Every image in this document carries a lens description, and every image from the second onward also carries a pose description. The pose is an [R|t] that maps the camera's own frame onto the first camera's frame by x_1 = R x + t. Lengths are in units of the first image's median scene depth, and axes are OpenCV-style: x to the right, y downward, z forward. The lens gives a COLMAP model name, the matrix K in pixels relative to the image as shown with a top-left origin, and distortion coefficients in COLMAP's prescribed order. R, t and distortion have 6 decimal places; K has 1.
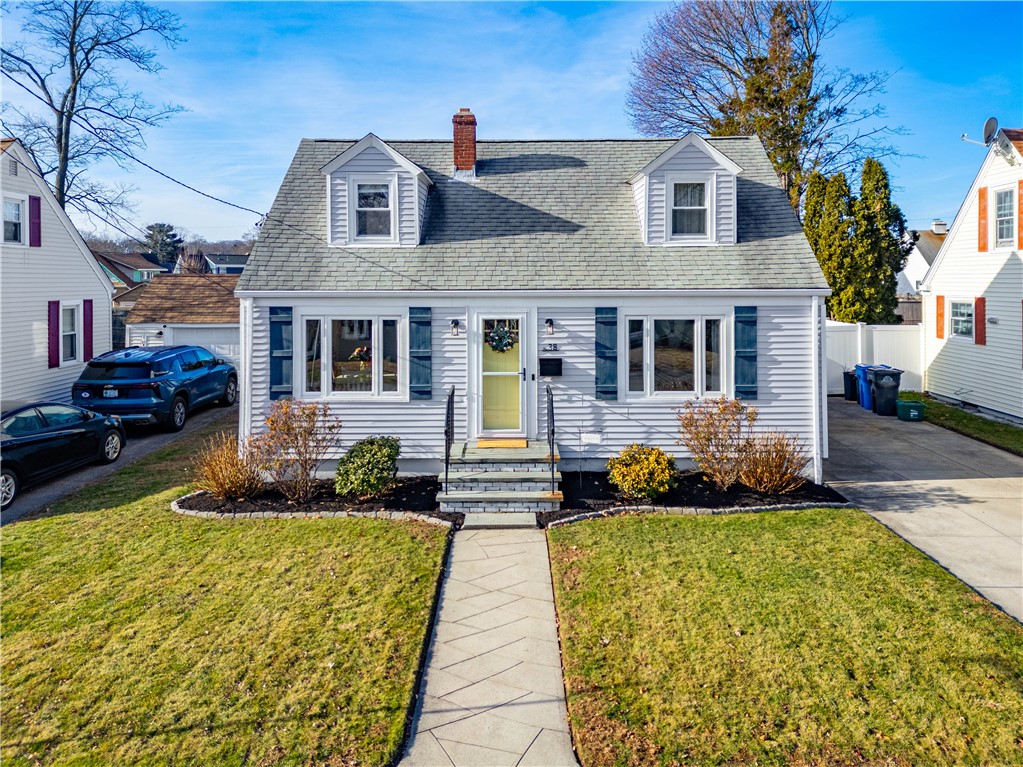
lens RADIAL K [[751.8, 0, 510.2], [0, 751.8, 286.9], [0, 0, 1]] dist [0.024927, -0.001587]
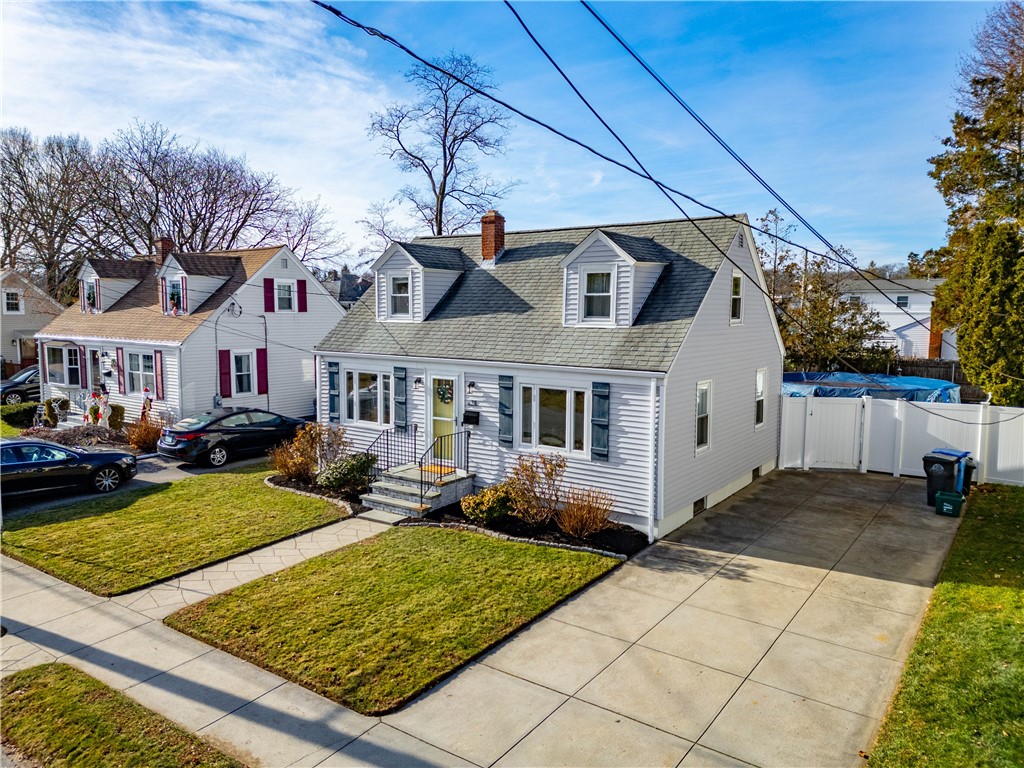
lens RADIAL K [[722.2, 0, 512.0], [0, 722.2, 384.0], [0, 0, 1]] dist [0.028461, -0.006947]
pose [[0.825239, 0.069028, -0.560550, 0.825059], [-0.017458, 0.995146, 0.096844, -0.078210], [0.564514, -0.070133, 0.822438, -0.007735]]
